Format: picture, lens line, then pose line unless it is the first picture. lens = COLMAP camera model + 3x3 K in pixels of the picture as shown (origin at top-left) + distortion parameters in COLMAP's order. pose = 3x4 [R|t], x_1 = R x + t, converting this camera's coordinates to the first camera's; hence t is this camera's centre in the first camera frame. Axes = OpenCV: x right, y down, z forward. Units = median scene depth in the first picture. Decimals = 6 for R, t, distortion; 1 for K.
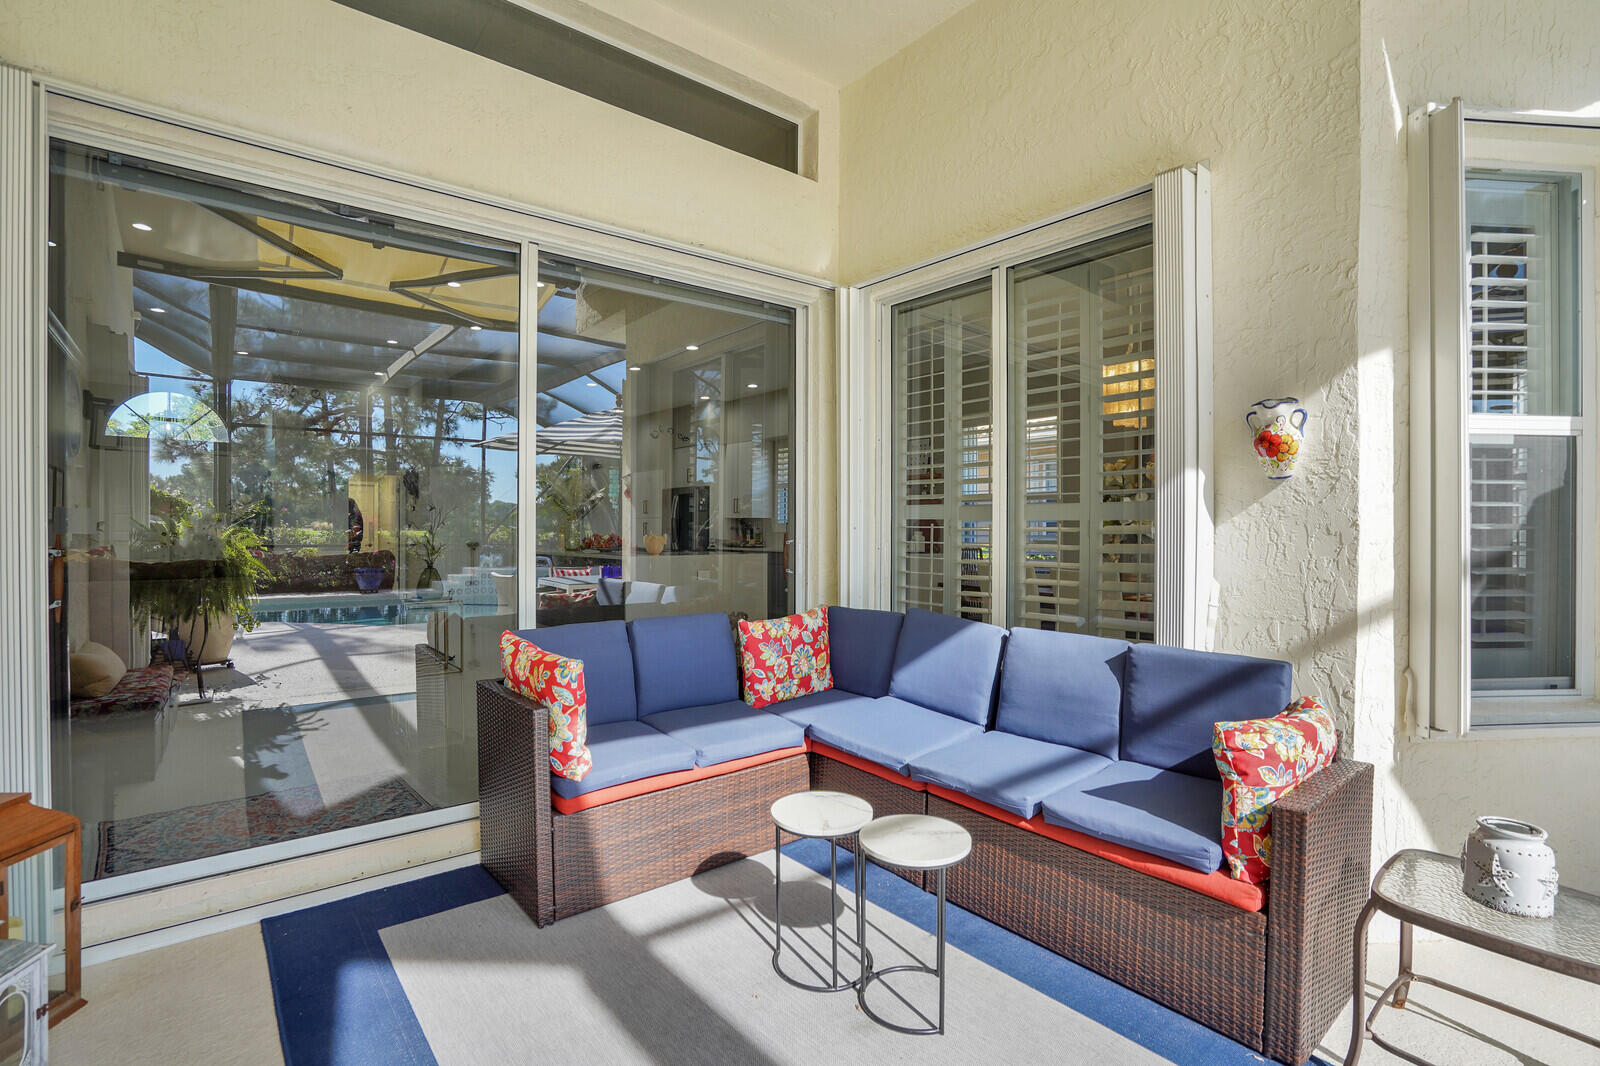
lens RADIAL K [[756.4, 0, 797.4], [0, 756.4, 534.1], [0, 0, 1]] dist [-0.021194, 0.001681]
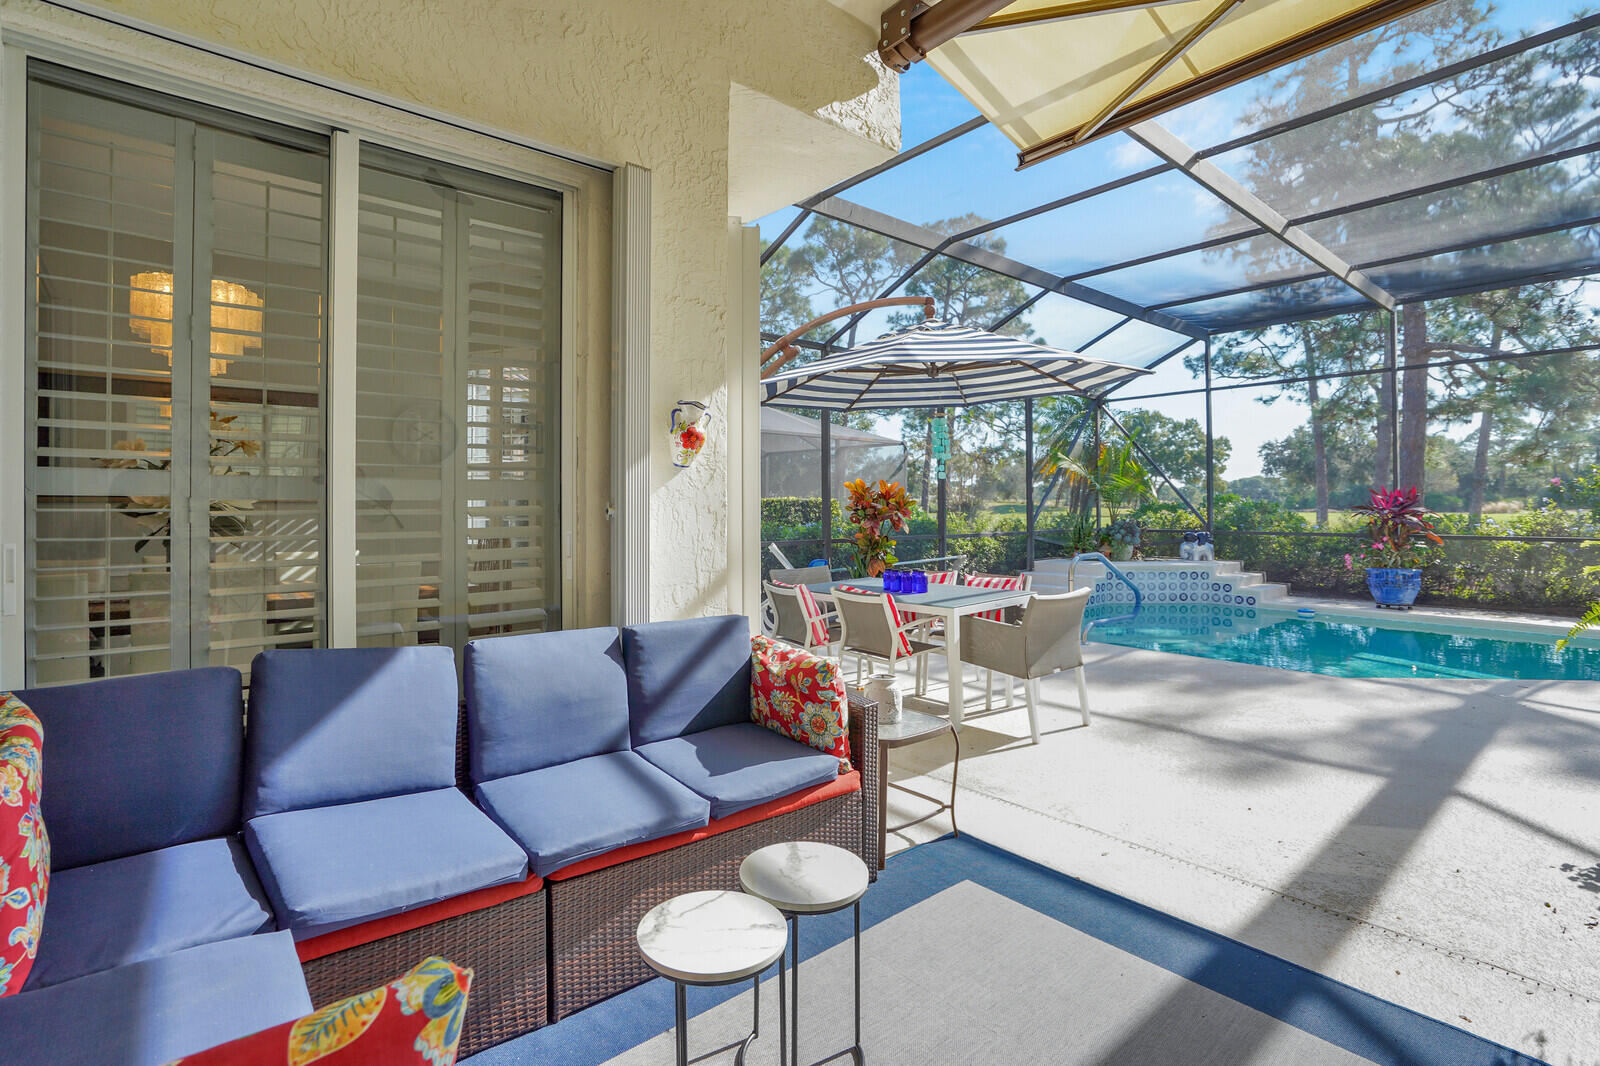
lens RADIAL K [[756.4, 0, 814.3], [0, 756.4, 499.6], [0, 0, 1]] dist [-0.021194, 0.001681]
pose [[-0.003418, 0.001887, 0.999992, -0.476306], [0.008890, 0.999959, -0.001857, -0.015240], [-0.999955, 0.008883, -0.003434, 0.663401]]
